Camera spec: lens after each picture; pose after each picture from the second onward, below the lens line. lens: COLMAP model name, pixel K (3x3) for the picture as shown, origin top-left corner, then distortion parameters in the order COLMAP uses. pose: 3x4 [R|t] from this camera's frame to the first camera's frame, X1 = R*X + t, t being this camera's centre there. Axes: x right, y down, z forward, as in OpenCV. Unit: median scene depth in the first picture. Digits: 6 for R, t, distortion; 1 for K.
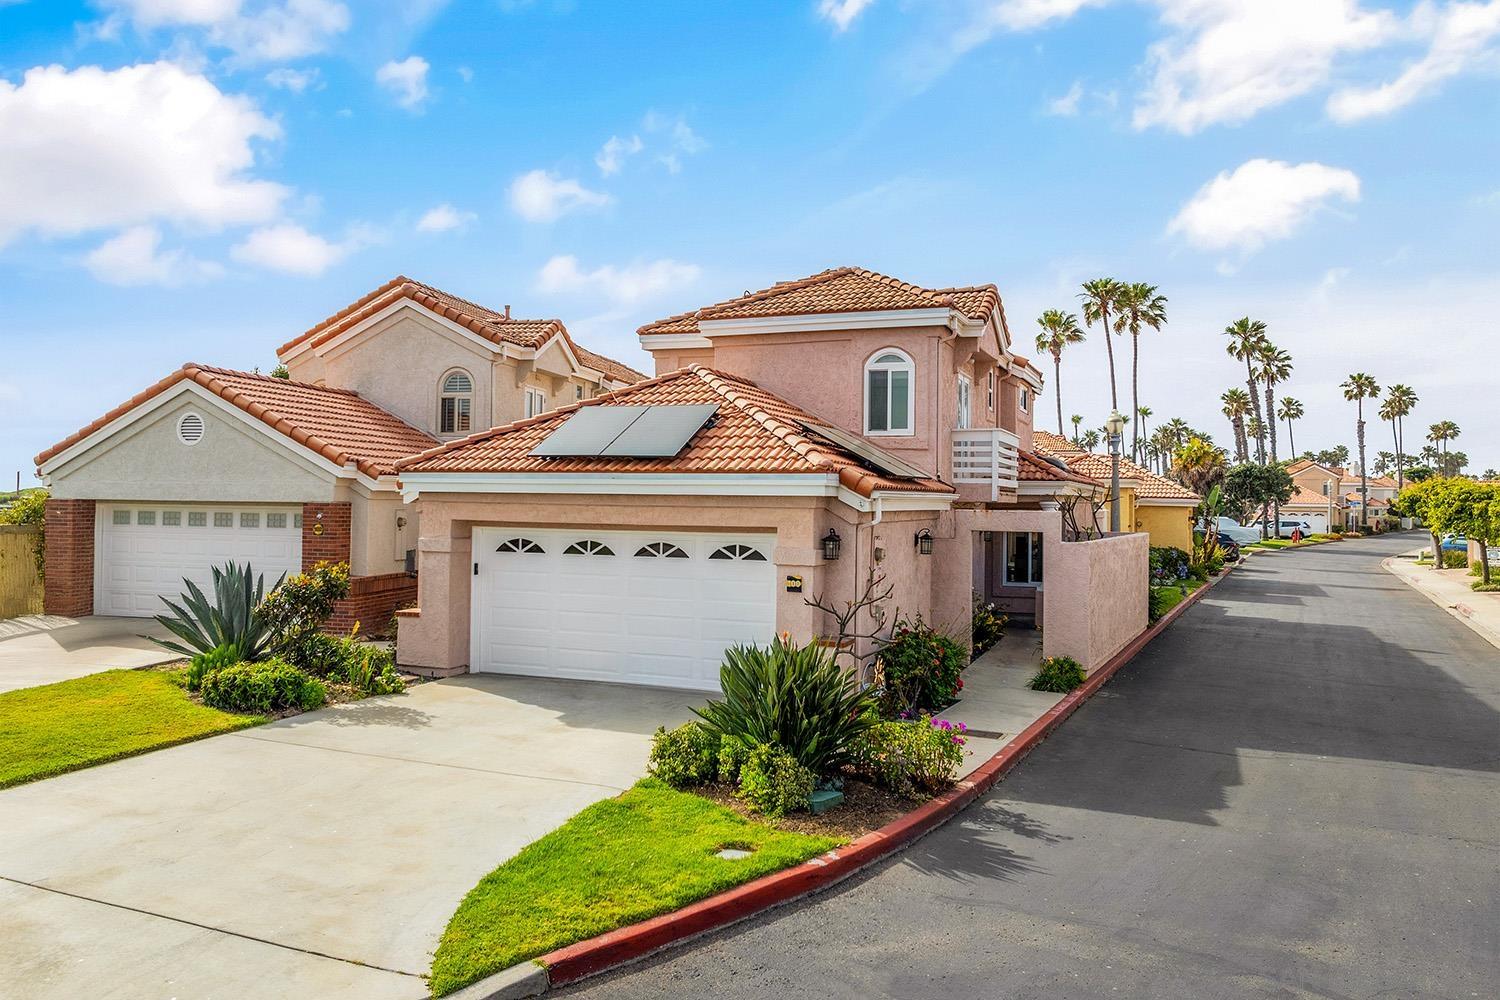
lens RADIAL K [[1029.0, 0, 750.0], [0, 1029.0, 500.0], [0, 0, 1]] dist [-0.020589, 0.000883]
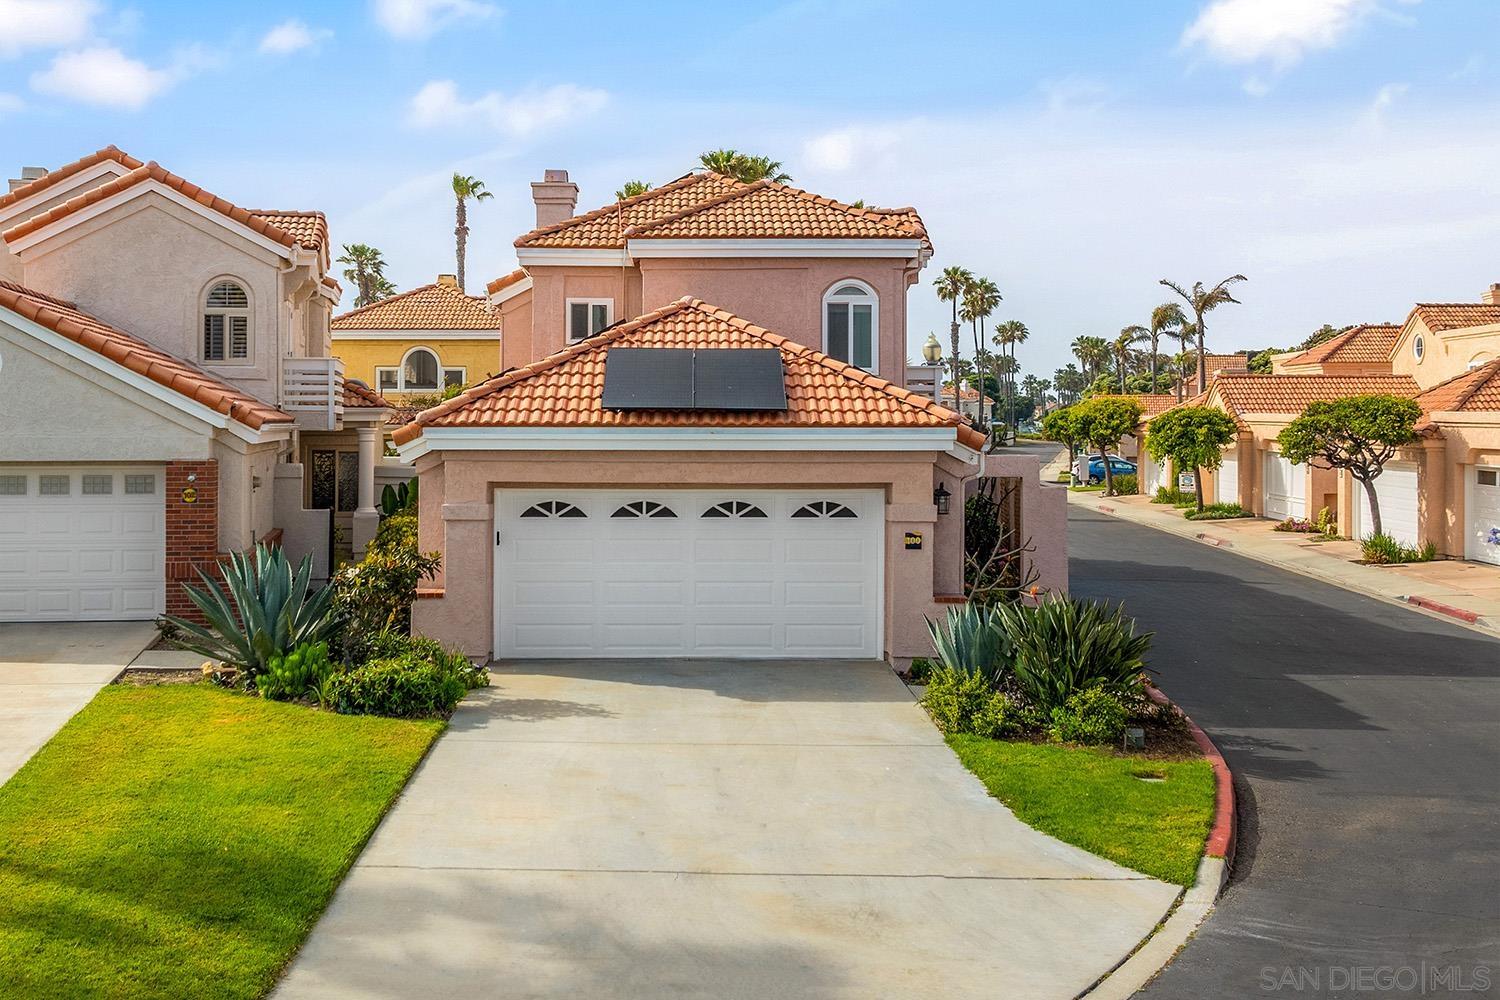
lens RADIAL K [[1325.7, 0, 750.2], [0, 1325.7, 464.5], [0, 0, 1]] dist [-0.024737, -0.003321]
pose [[0.937548, -0.020389, 0.347259, -0.368548], [0.010244, 0.999466, 0.031026, -0.021224], [-0.347706, -0.025531, 0.937256, -0.080367]]
